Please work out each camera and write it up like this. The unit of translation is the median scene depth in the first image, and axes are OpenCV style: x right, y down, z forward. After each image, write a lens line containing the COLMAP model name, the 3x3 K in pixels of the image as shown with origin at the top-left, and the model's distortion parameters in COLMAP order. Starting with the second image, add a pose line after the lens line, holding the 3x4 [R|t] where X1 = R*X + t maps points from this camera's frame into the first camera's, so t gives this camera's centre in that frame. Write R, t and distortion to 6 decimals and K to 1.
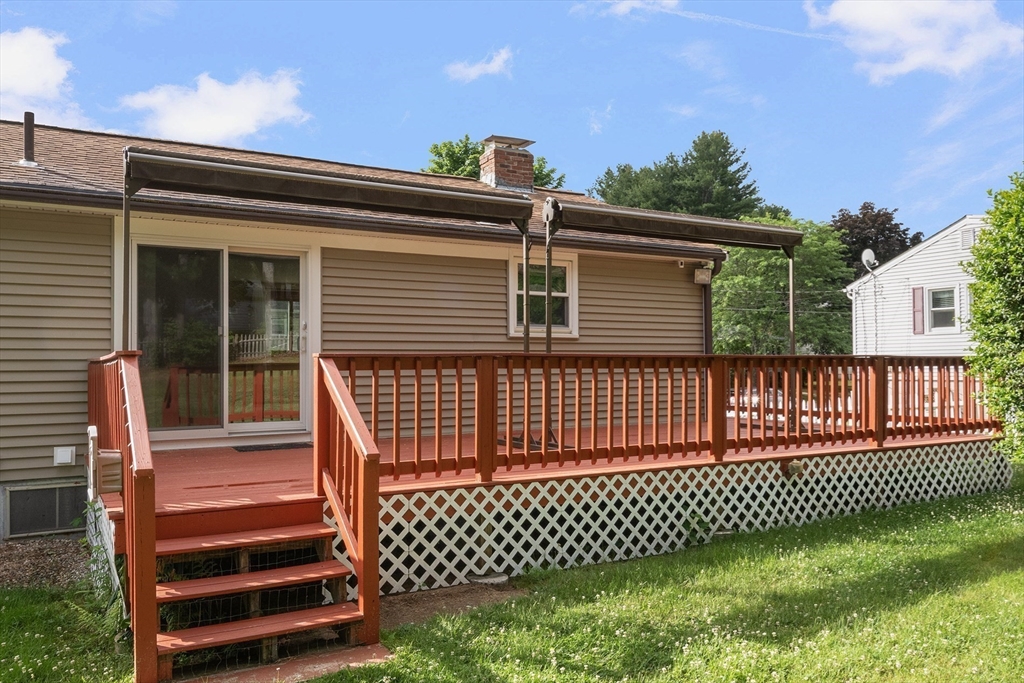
lens RADIAL K [[791.0, 0, 512.0], [0, 791.0, 341.5], [0, 0, 1]] dist [0.003459, 0.002708]
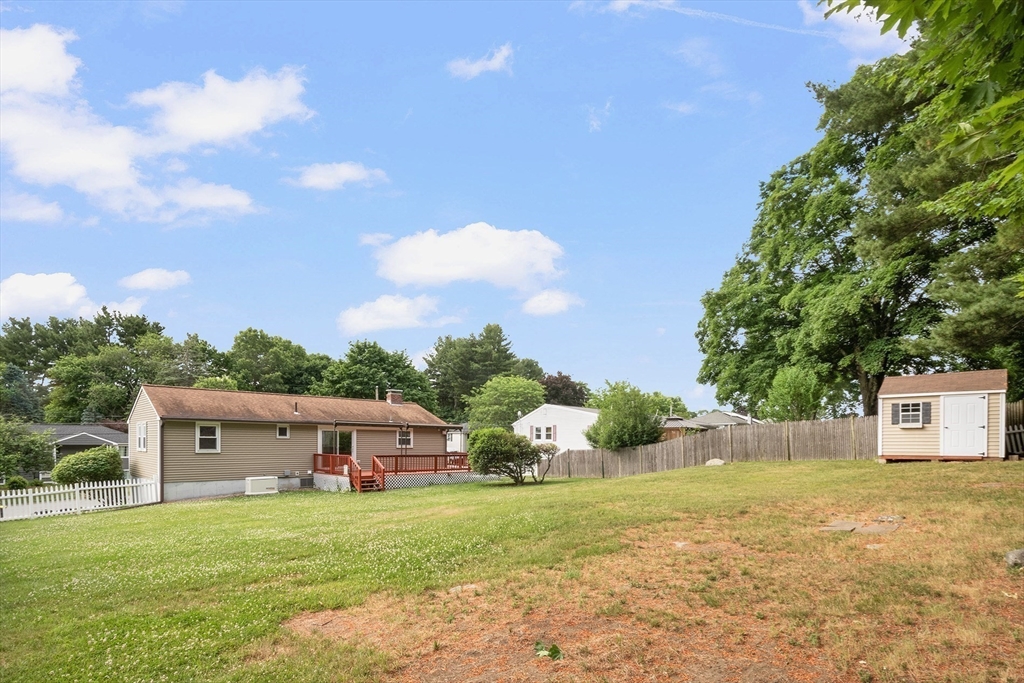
lens RADIAL K [[526.6, 0, 530.7], [0, 526.6, 423.5], [0, 0, 1]] dist [0.002648, -0.000394]
pose [[0.959102, 0.023639, 0.282071, -0.132721], [-0.022286, 0.999720, -0.008005, -0.153340], [-0.282182, 0.001391, 0.959360, -2.287129]]
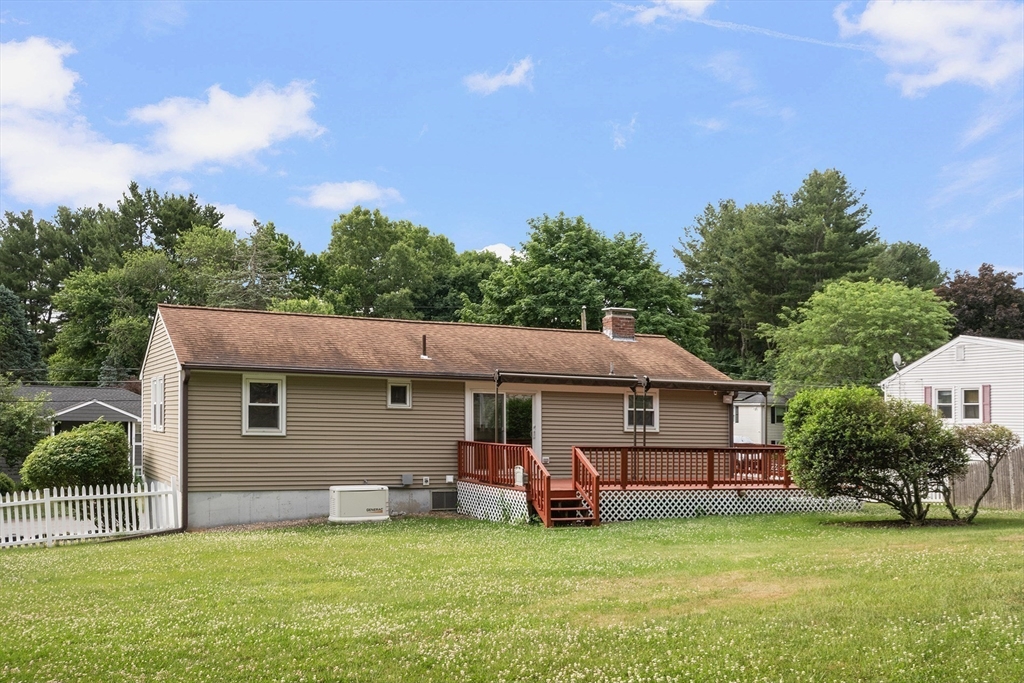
lens RADIAL K [[1047.0, 0, 512.0], [0, 1047.0, 341.5], [0, 0, 1]] dist [0.040239, -0.024590]
pose [[0.997412, 0.018554, -0.069464, -0.123074], [-0.021781, 0.998705, -0.045987, -0.122240], [0.068520, 0.047381, 0.996524, -1.941457]]
